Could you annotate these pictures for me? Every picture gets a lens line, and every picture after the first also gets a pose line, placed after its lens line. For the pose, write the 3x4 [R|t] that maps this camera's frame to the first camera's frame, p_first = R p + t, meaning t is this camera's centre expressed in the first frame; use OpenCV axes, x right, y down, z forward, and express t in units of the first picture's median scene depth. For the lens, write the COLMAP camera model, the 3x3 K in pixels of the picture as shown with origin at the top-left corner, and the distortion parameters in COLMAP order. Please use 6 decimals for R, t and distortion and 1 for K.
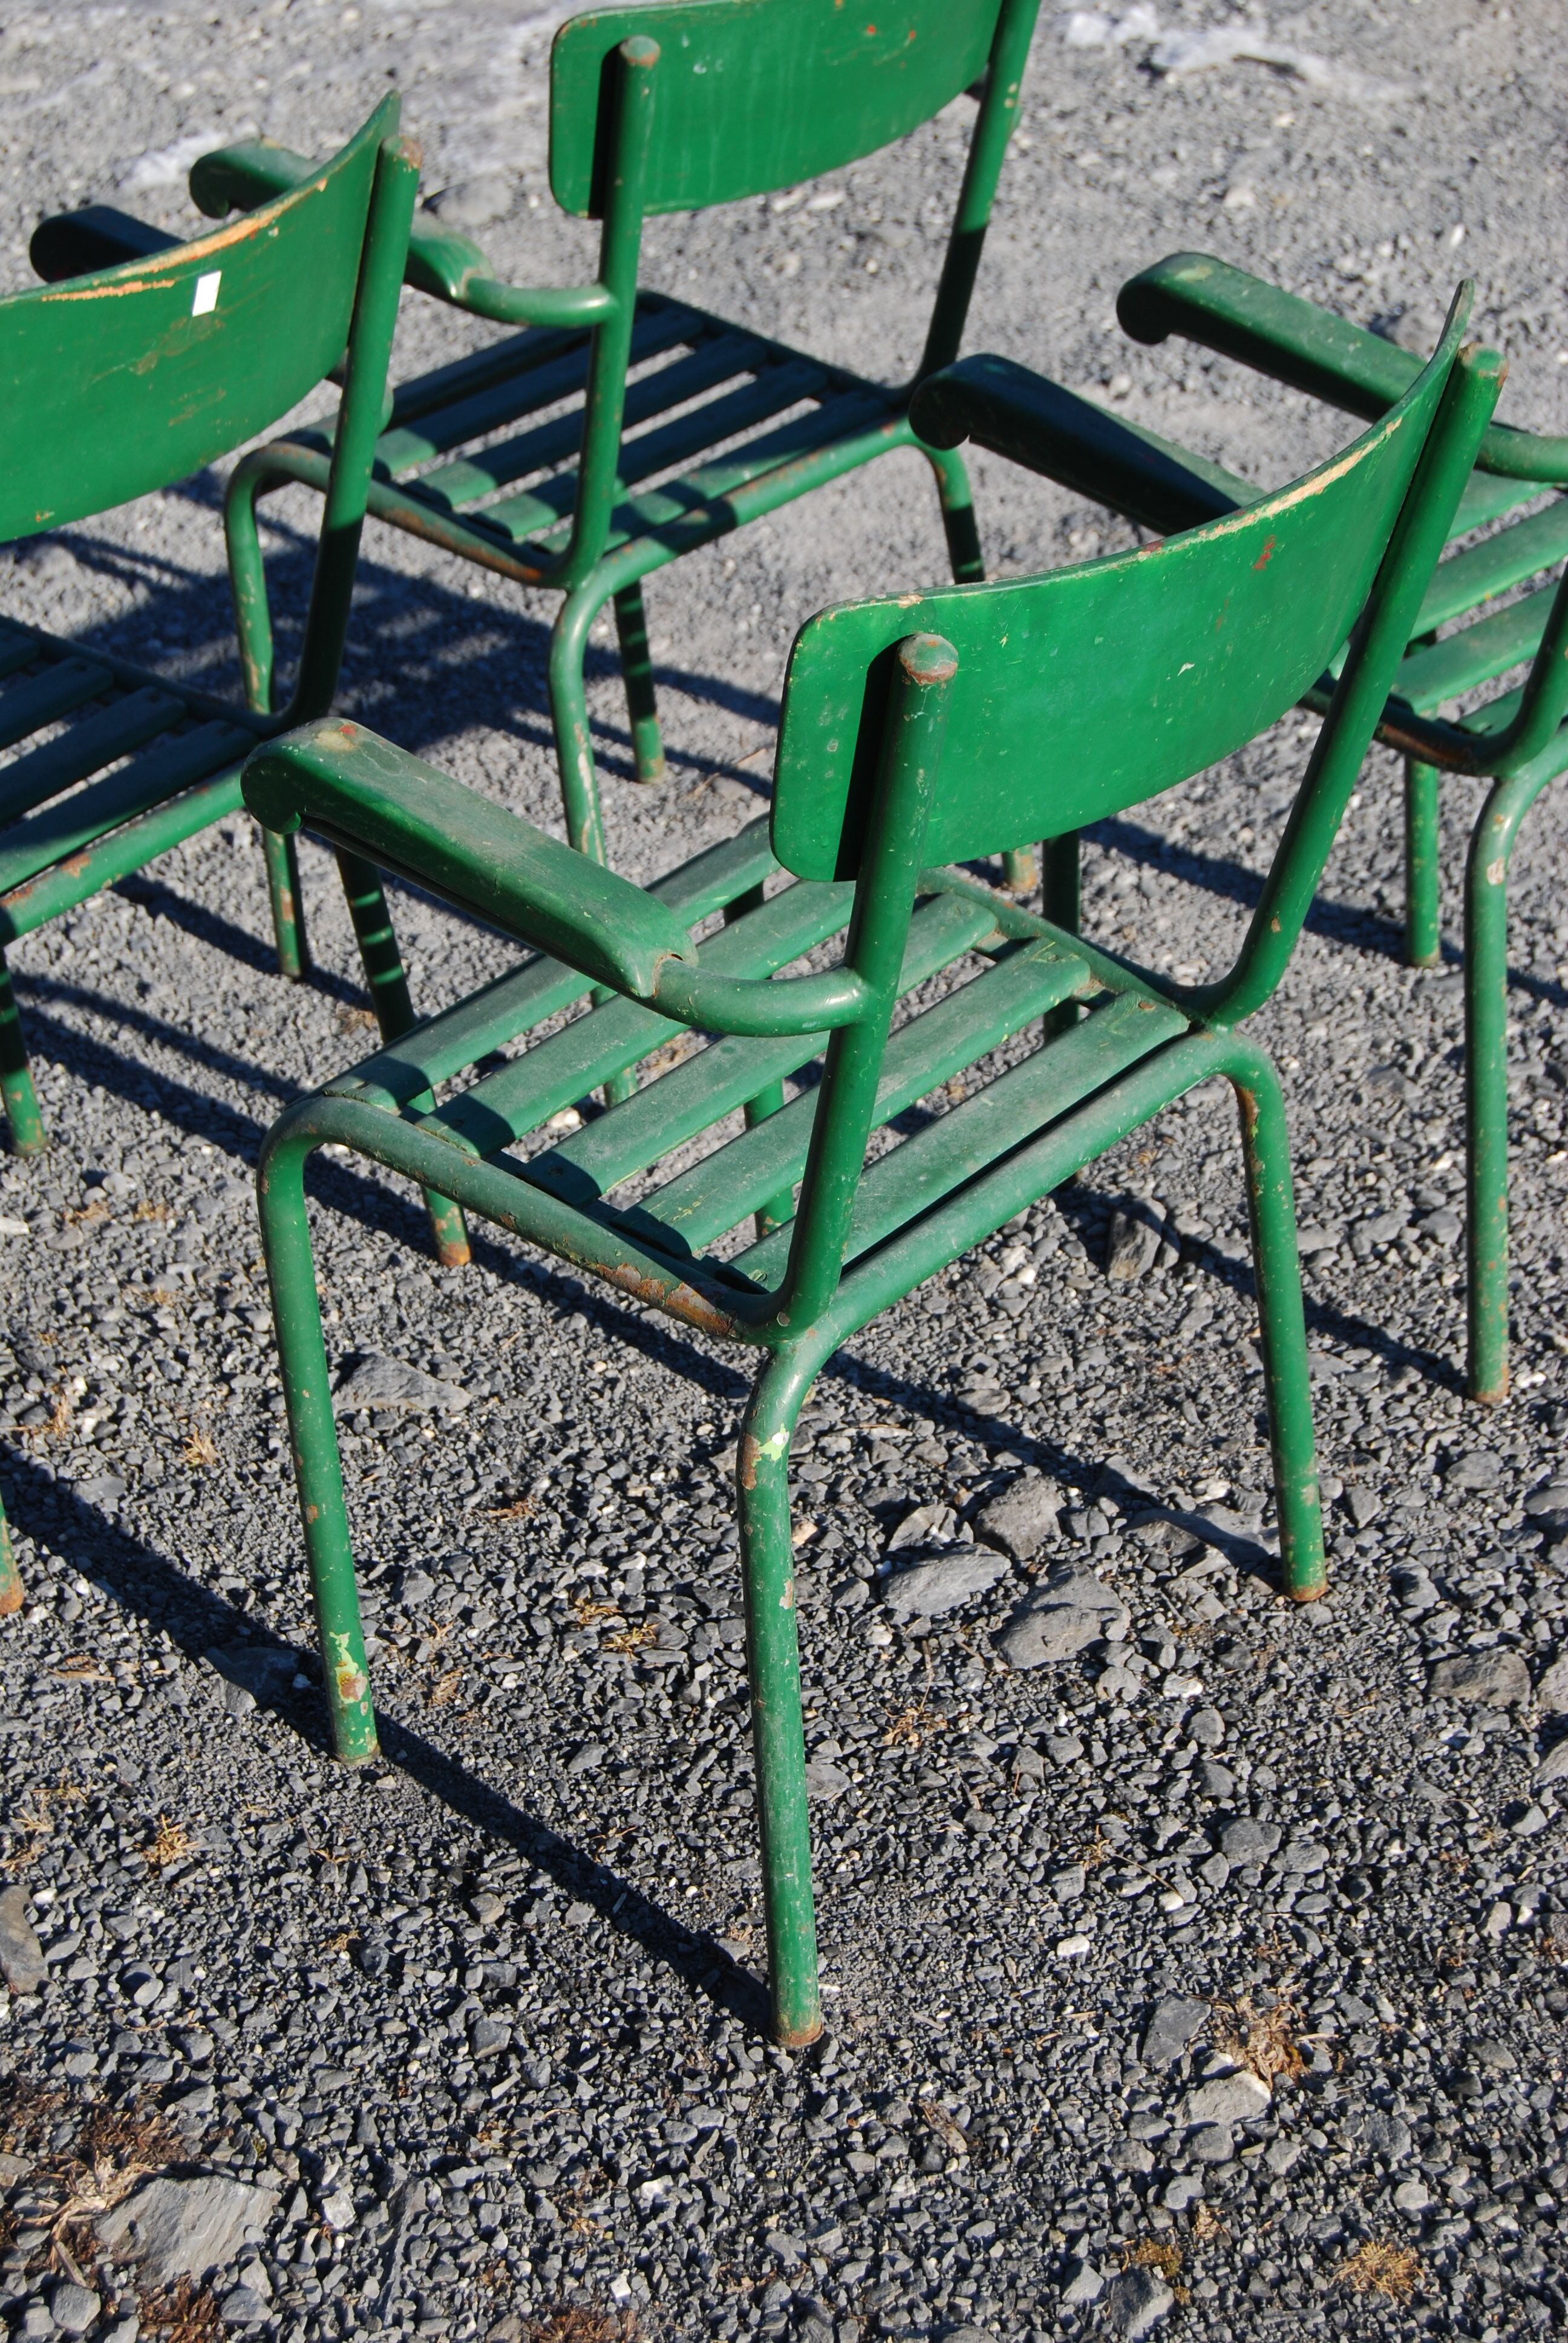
lens RADIAL K [[4037.6, 0, 782.2], [0, 4037.6, 1168.4], [0, 0, 1]] dist [-0.024396, 0.000000]
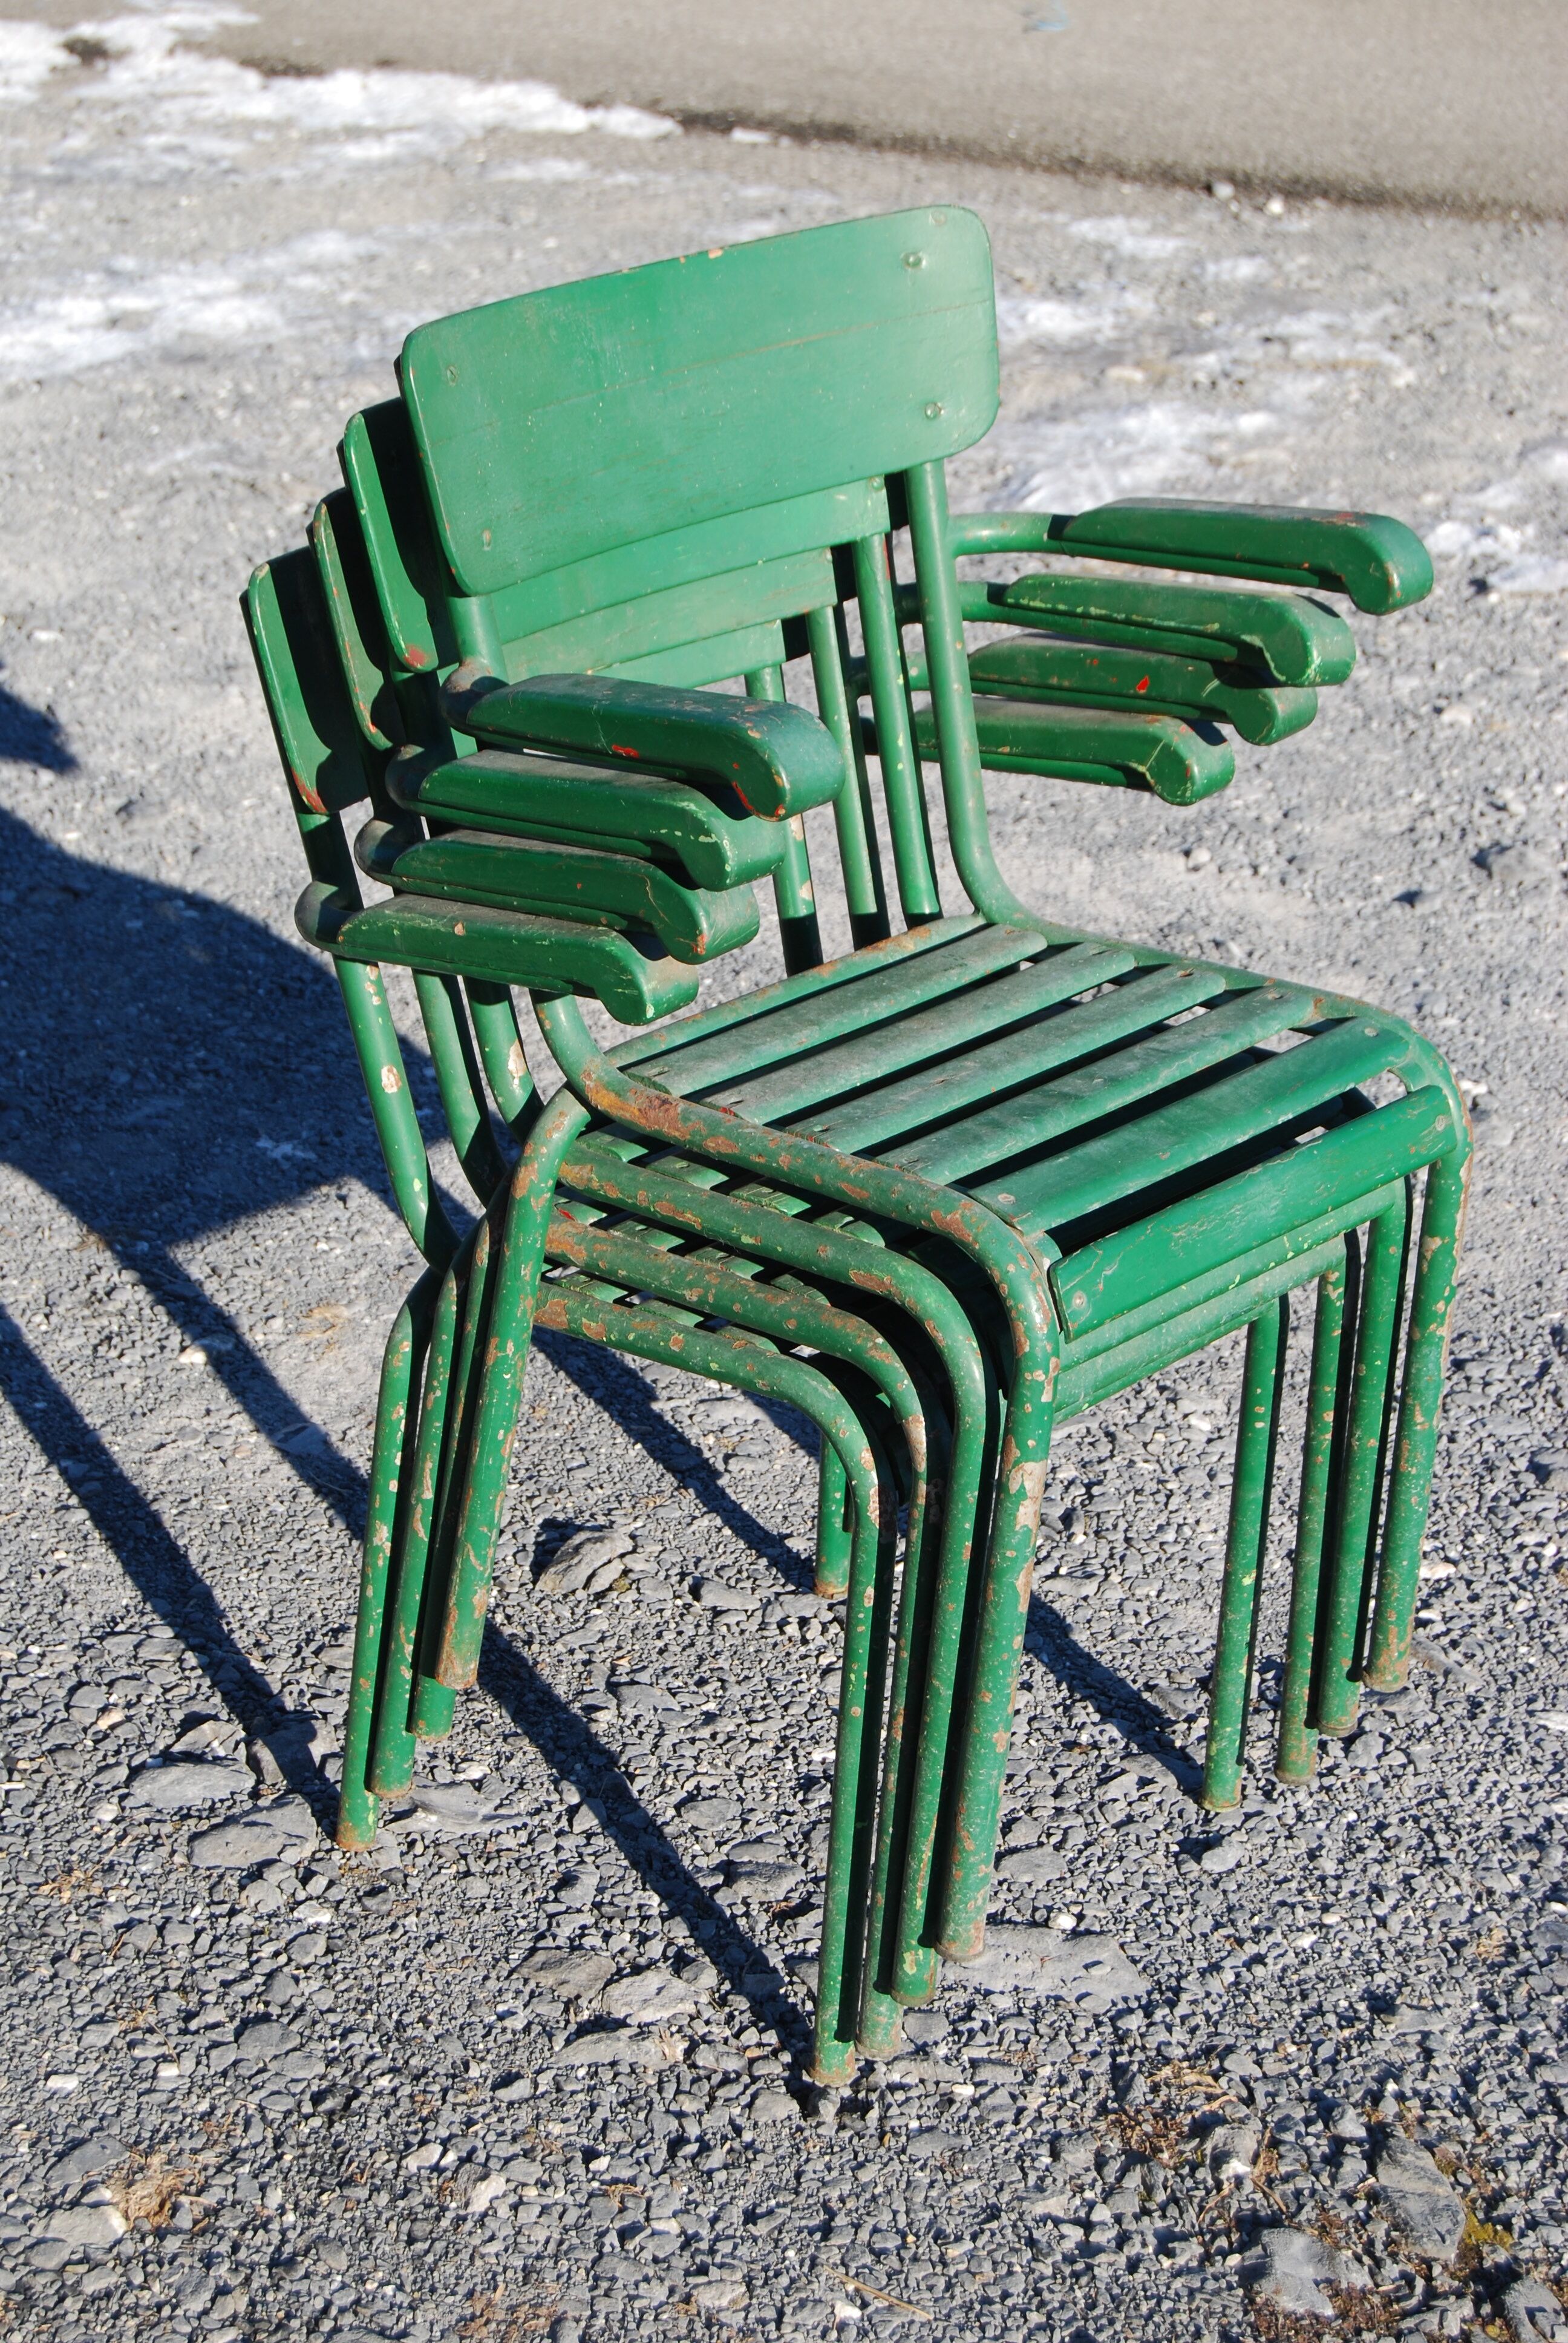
lens RADIAL K [[4497.4, 0, 785.0], [0, 4497.4, 1172.0], [0, 0, 1]] dist [-0.024084, 0.000000]
pose [[0.950710, 0.207949, -0.230018, 0.432445], [-0.234247, 0.967685, -0.093349, 0.018031], [0.203173, 0.142629, 0.968699, -0.162924]]
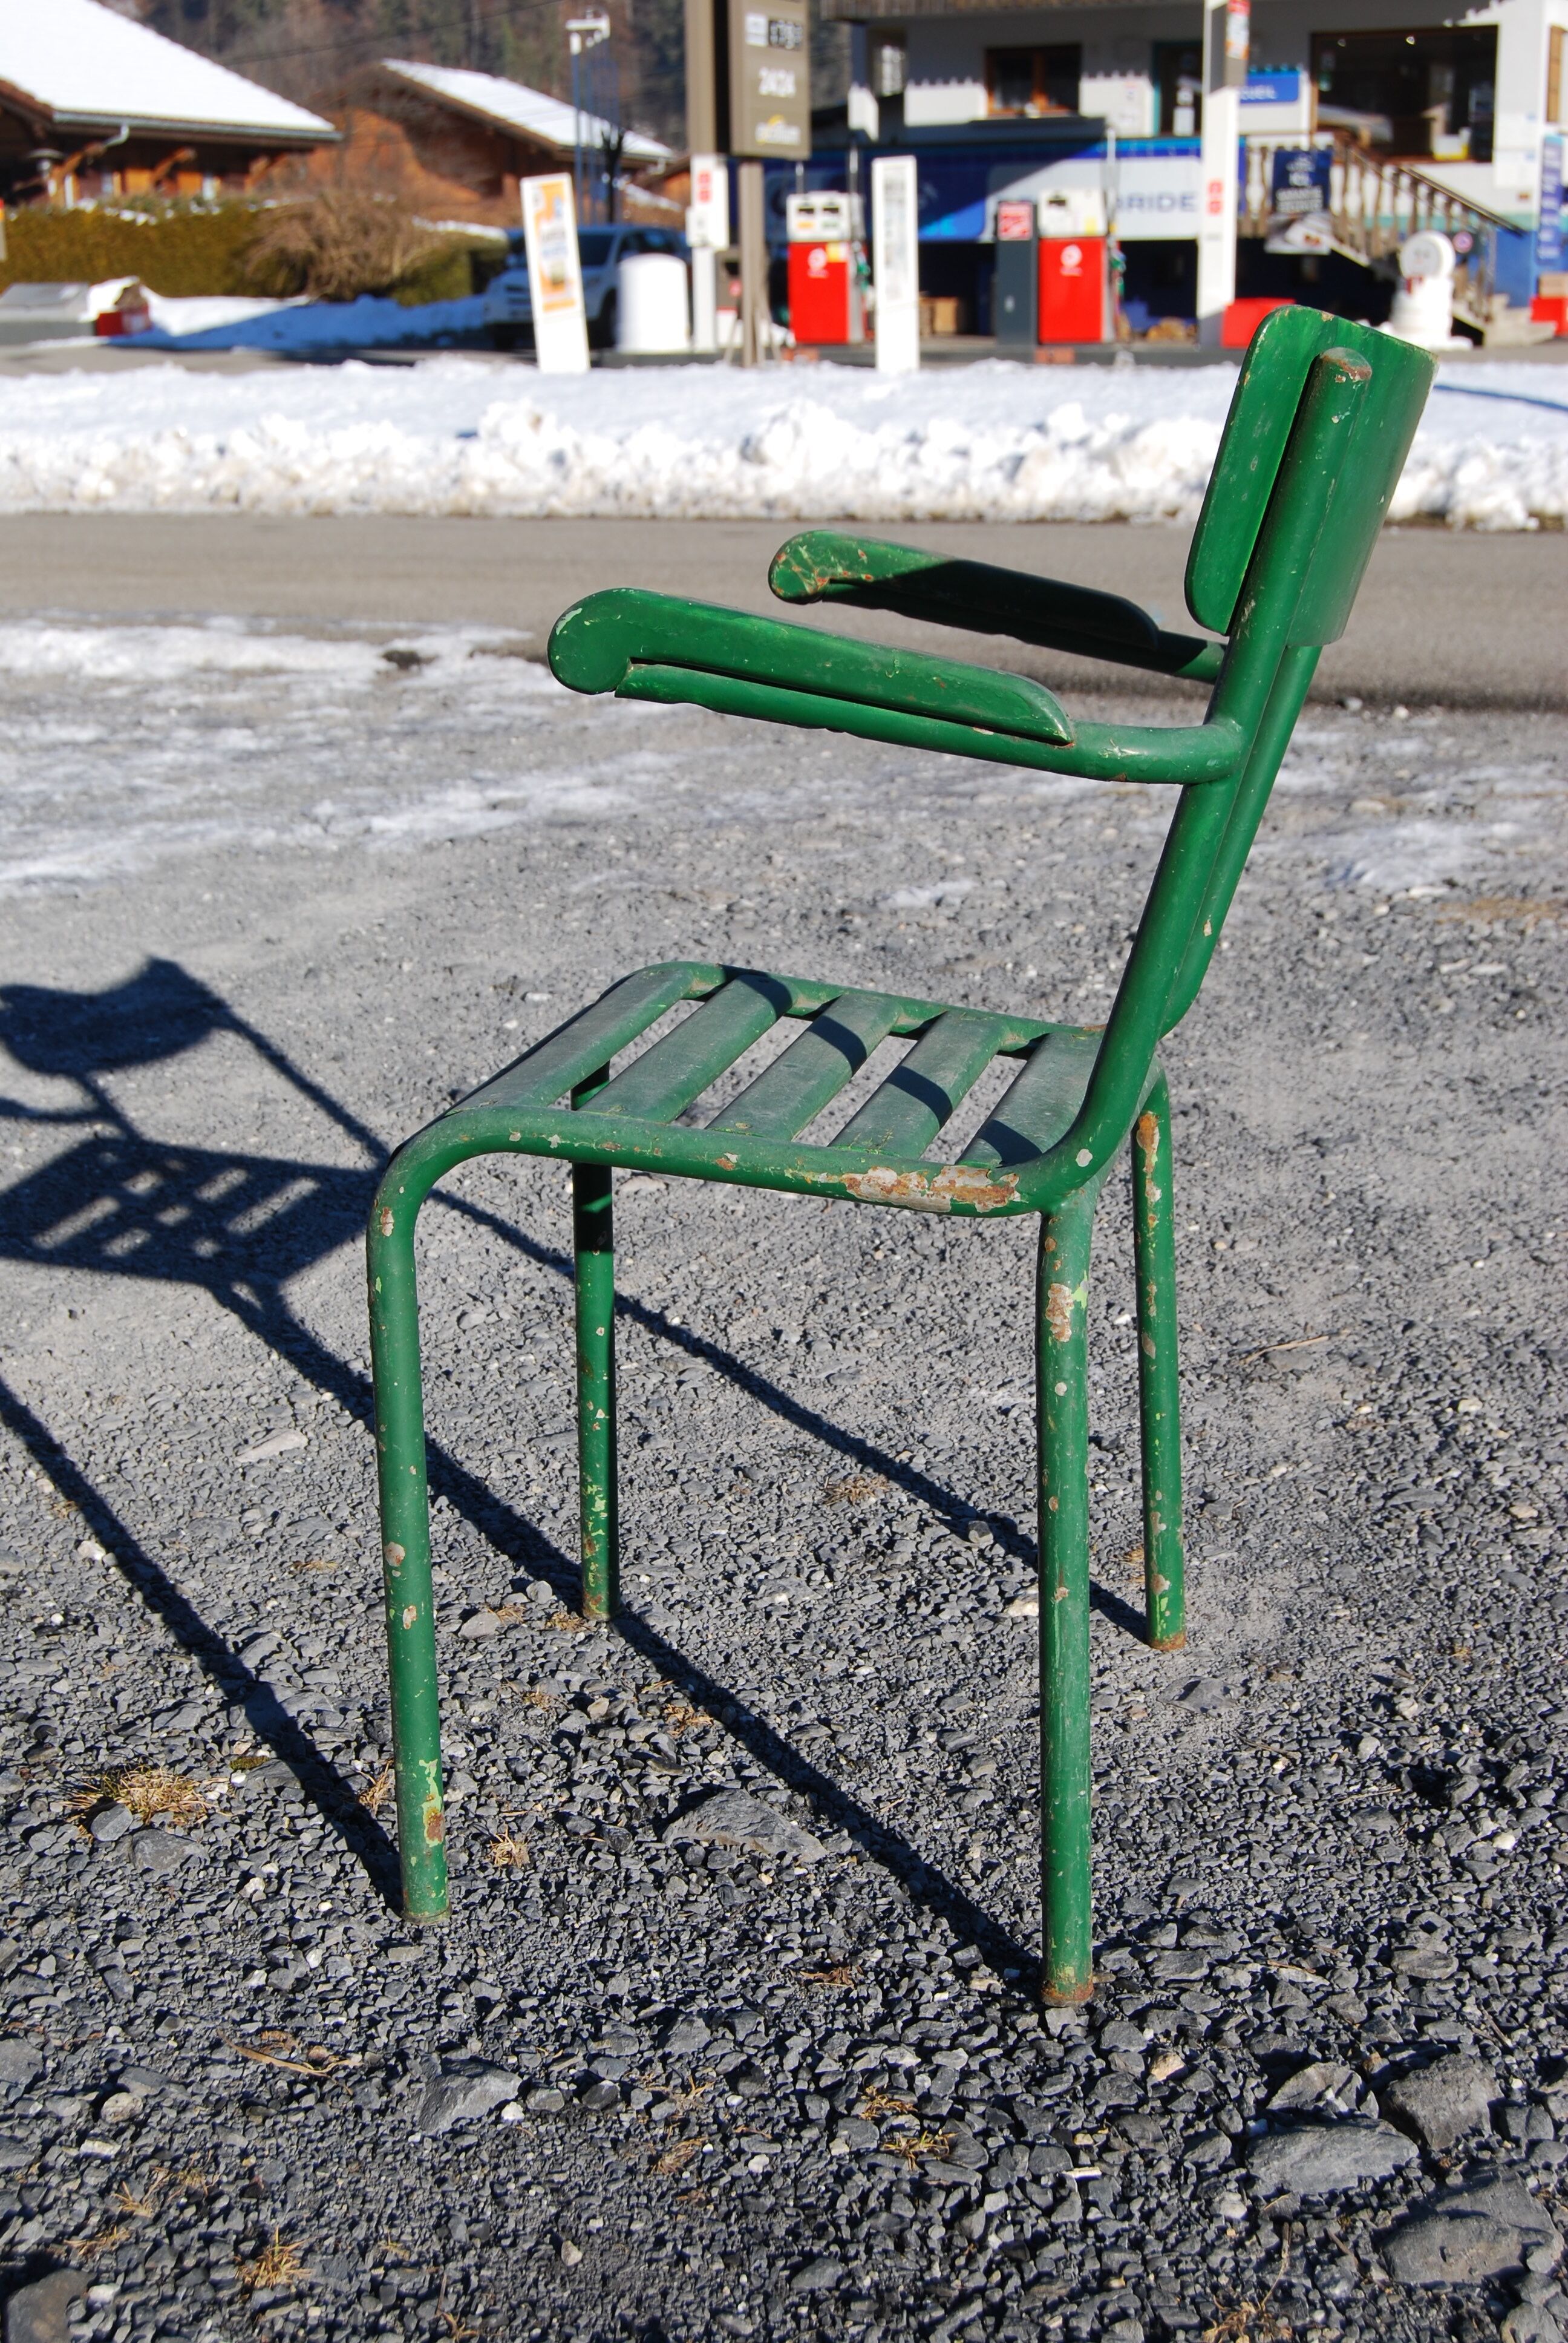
lens RADIAL K [[3044.9, 0, 773.2], [0, 3044.9, 1185.5], [0, 0, 1]] dist [-0.046182, 0.000000]
pose [[0.962459, 0.137060, -0.234279, 0.047509], [-0.191008, 0.955255, -0.225843, 0.074884], [0.192842, 0.262113, 0.945573, 0.374380]]
